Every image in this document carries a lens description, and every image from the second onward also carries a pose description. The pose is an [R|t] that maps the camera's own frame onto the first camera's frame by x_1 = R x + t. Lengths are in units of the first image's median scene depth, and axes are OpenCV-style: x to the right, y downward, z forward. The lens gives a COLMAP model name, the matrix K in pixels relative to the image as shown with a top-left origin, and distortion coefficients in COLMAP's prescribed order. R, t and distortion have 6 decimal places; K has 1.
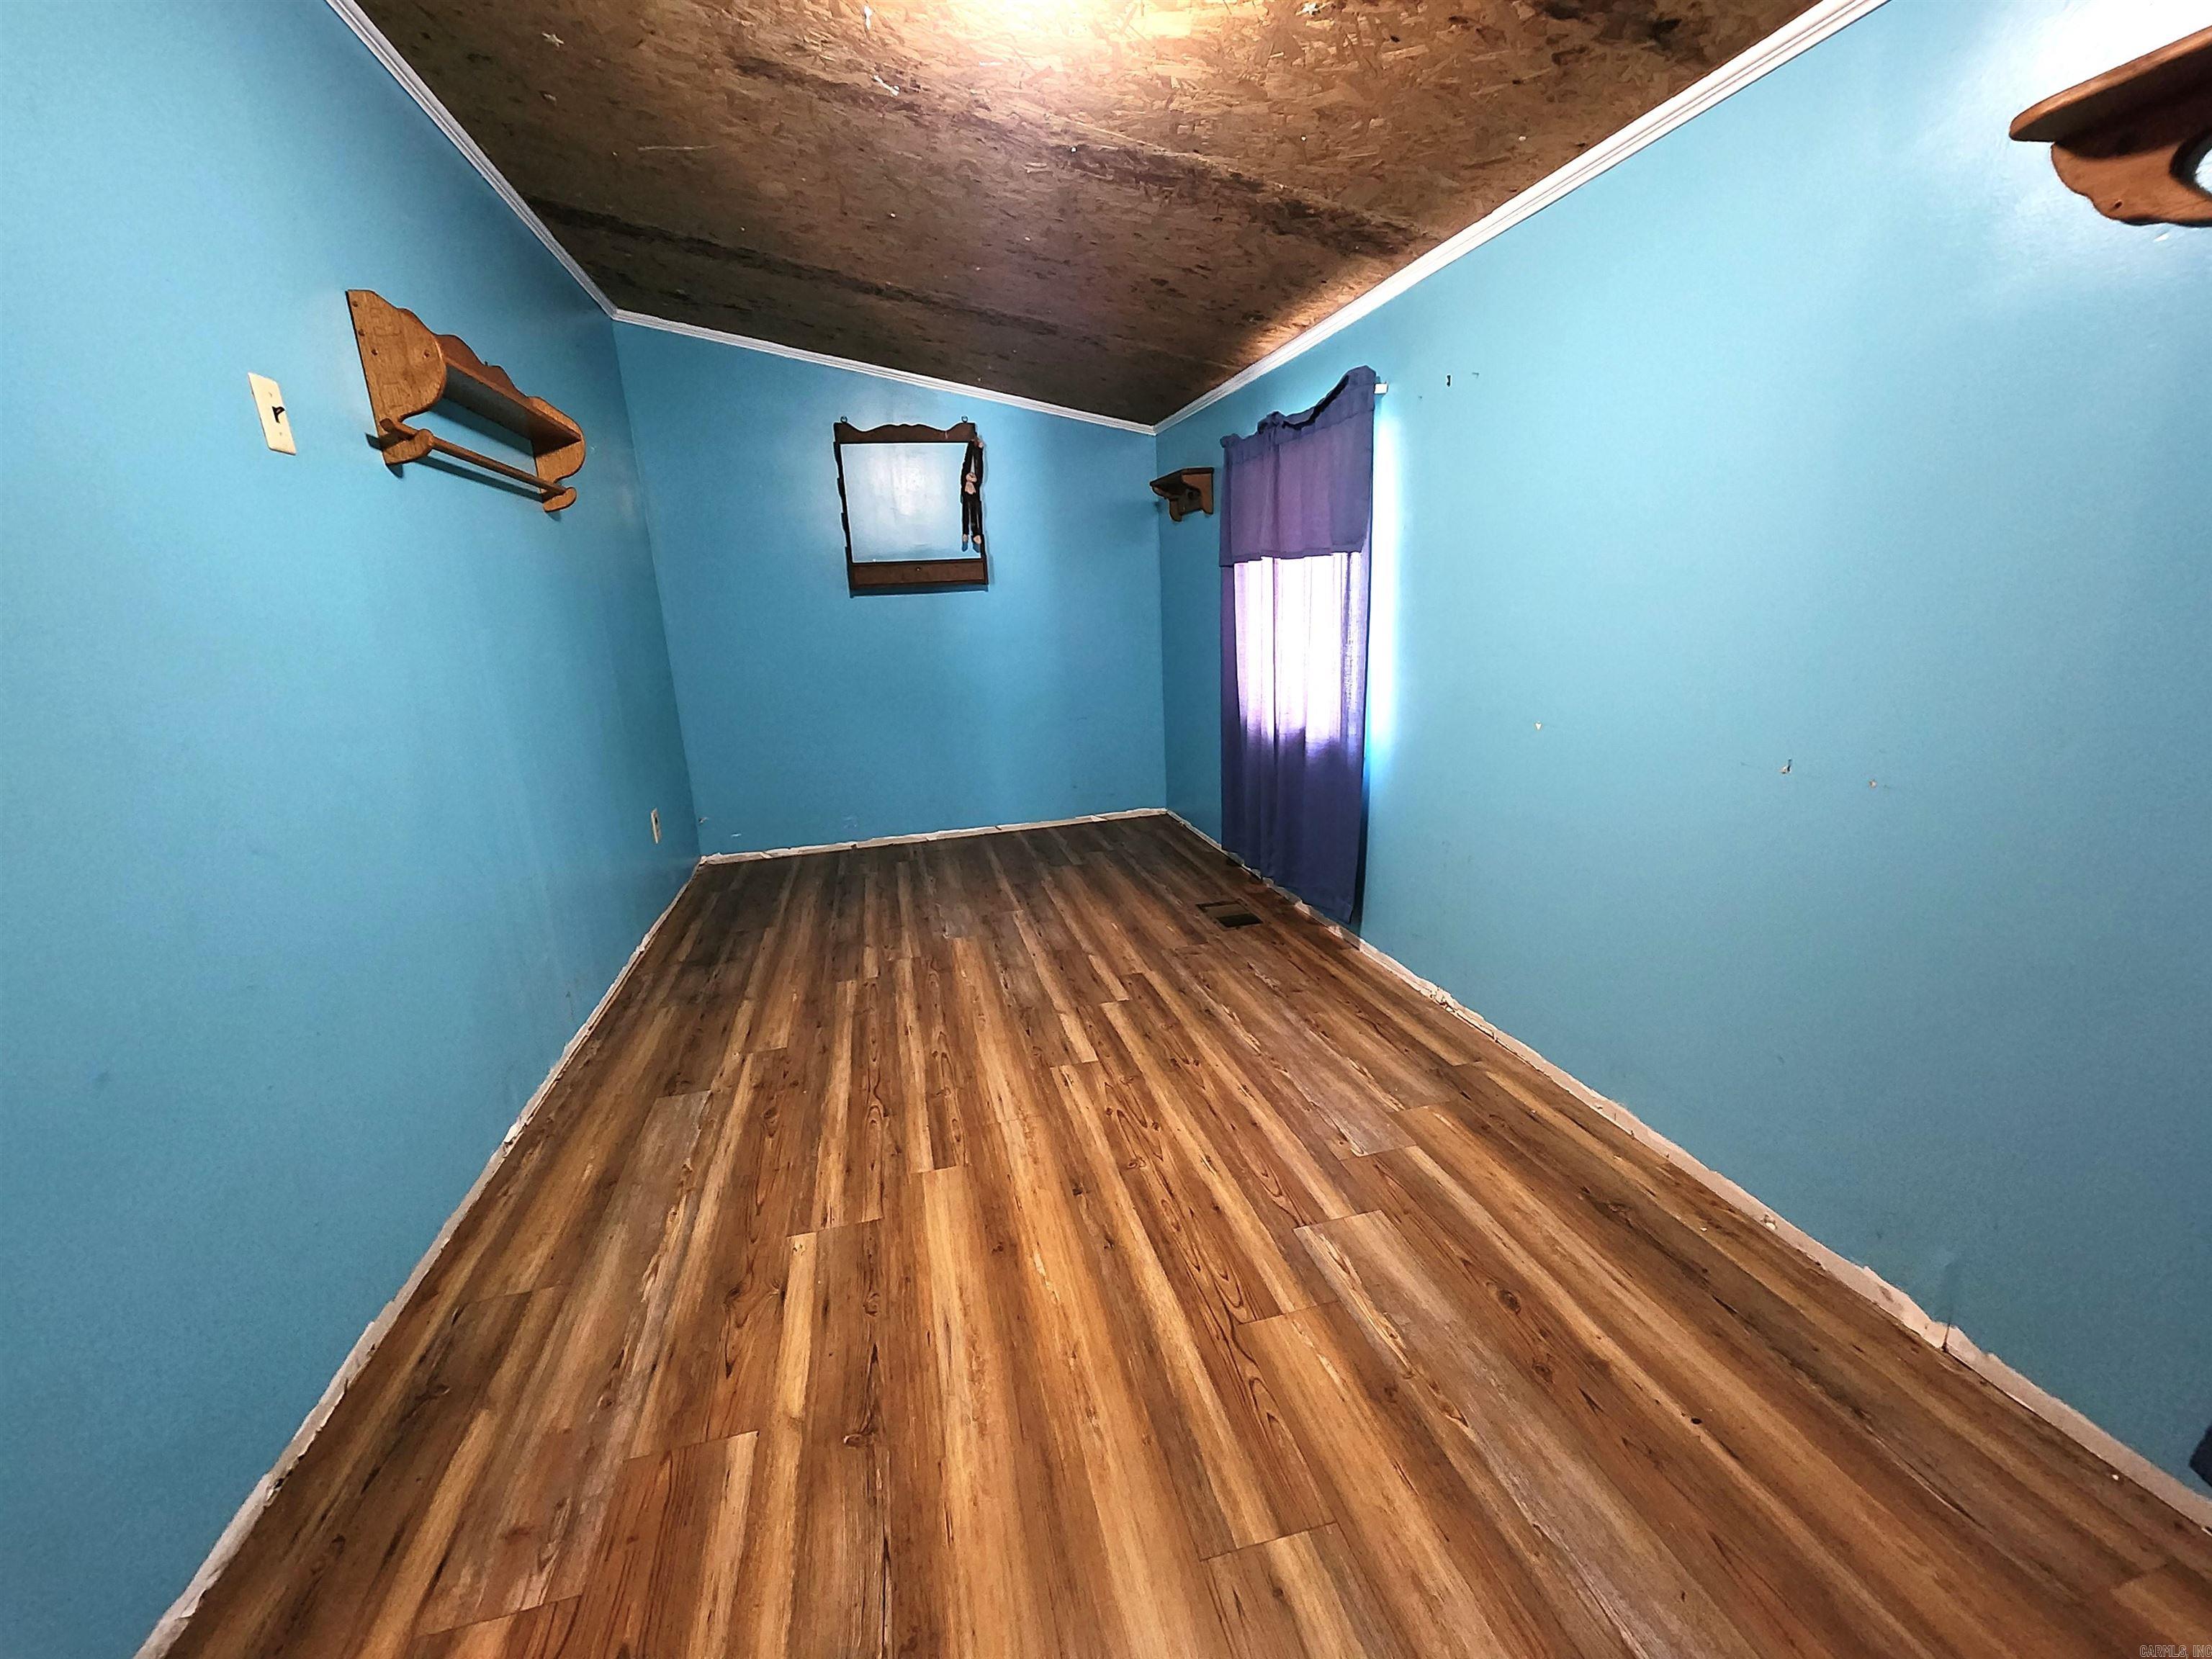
lens RADIAL K [[883.8, 0, 1101.9], [0, 883.8, 814.2], [0, 0, 1]] dist [-0.000606, 0.000764]
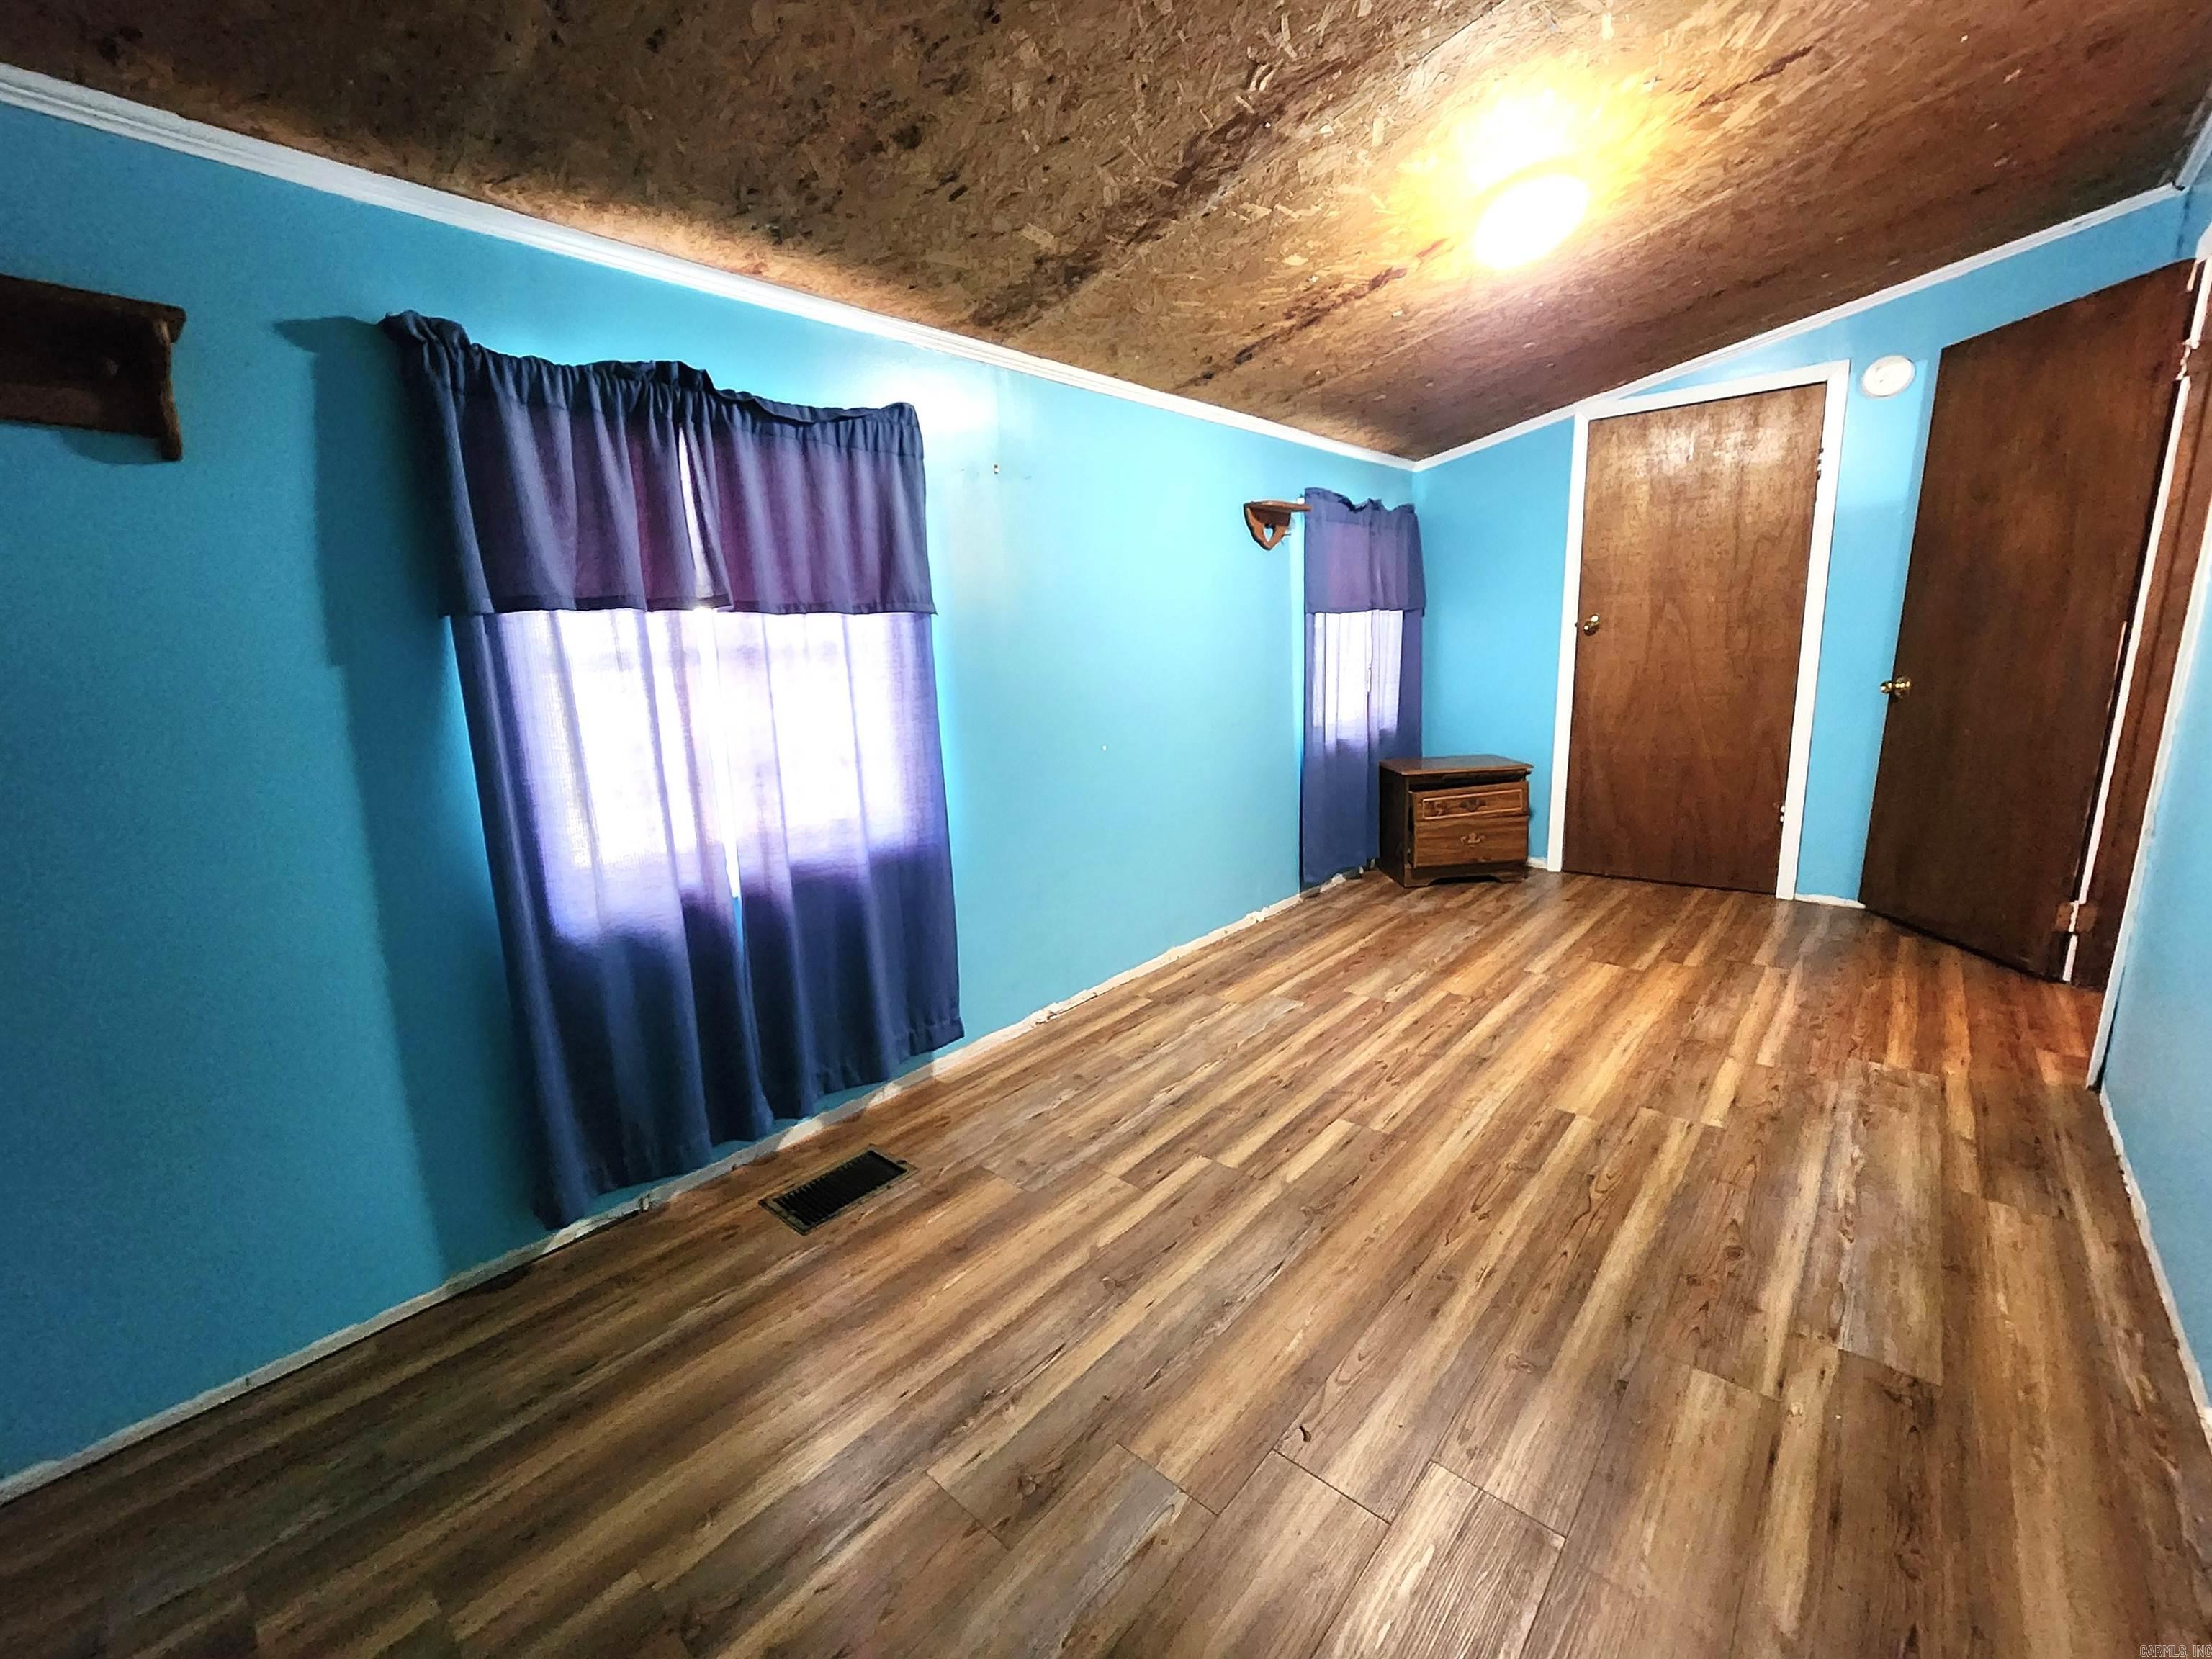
lens RADIAL K [[883.8, 0, 1101.9], [0, 883.8, 814.2], [0, 0, 1]] dist [-0.000606, 0.000764]
pose [[-0.544020, -0.097741, 0.833360, -0.722723], [0.257029, 0.926034, 0.276399, -0.409750], [-0.798736, 0.364565, -0.478658, 1.772879]]
